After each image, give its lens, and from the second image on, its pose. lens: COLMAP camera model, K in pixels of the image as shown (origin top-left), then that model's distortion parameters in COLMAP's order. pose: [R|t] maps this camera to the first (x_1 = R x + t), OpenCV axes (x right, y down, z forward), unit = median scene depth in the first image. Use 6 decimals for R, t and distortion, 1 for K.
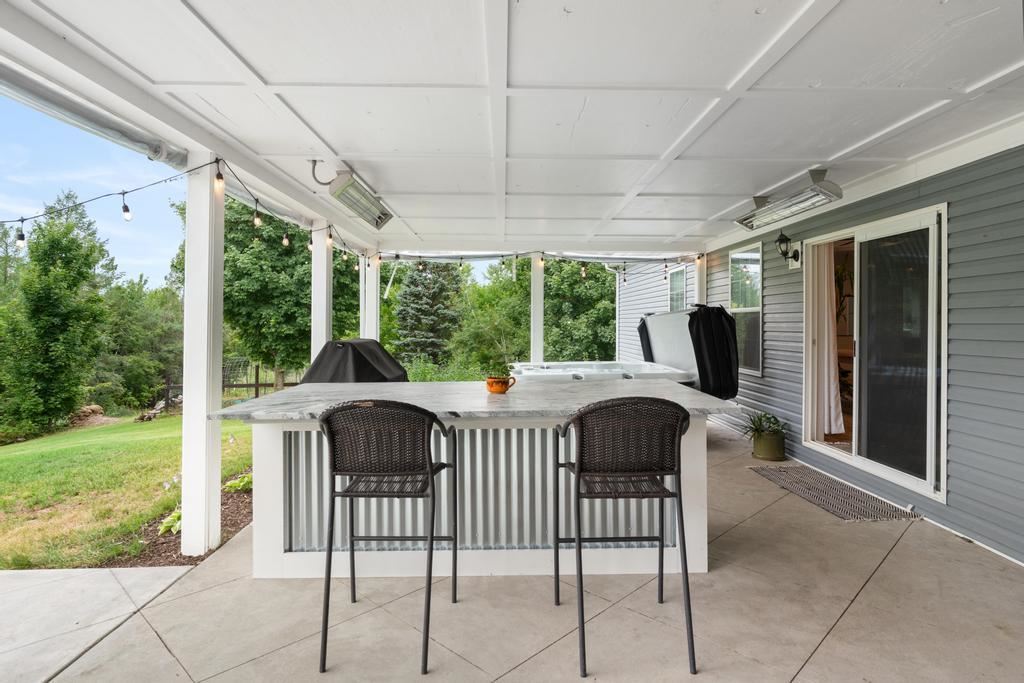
lens RADIAL K [[599.7, 0, 512.0], [0, 599.7, 341.5], [0, 0, 1]] dist [0.001631, 0.001051]
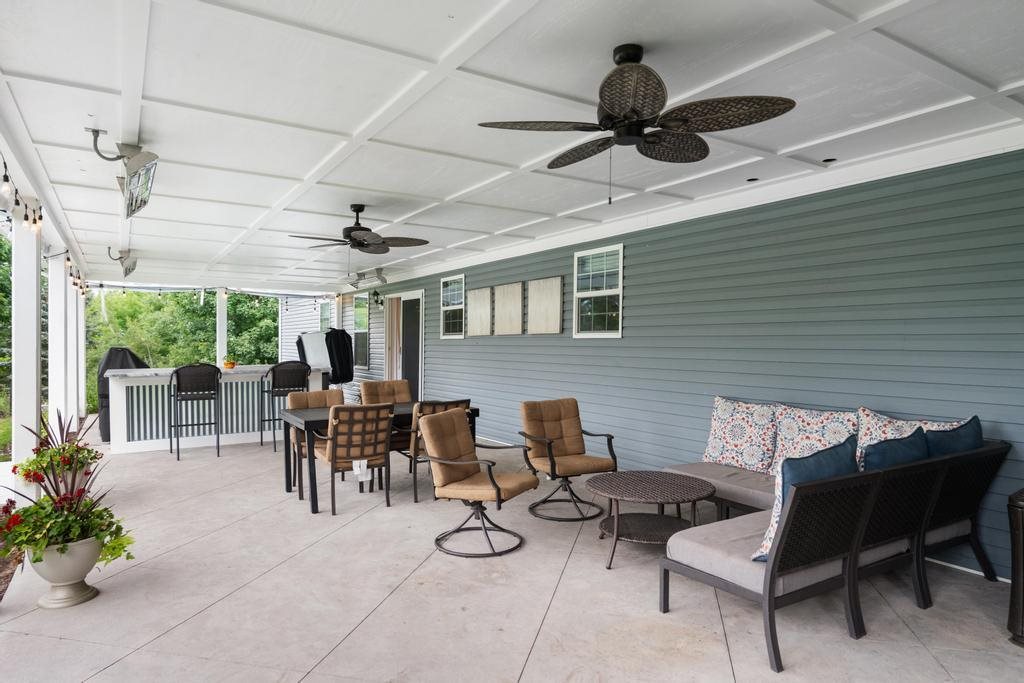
lens RADIAL K [[670.1, 0, 512.0], [0, 670.1, 341.5], [0, 0, 1]] dist [0.000322, 0.000669]
pose [[0.871024, 0.003480, 0.491229, -0.143611], [0.011534, 0.999554, -0.027531, 0.028525], [-0.491106, 0.029646, 0.870595, -0.725902]]
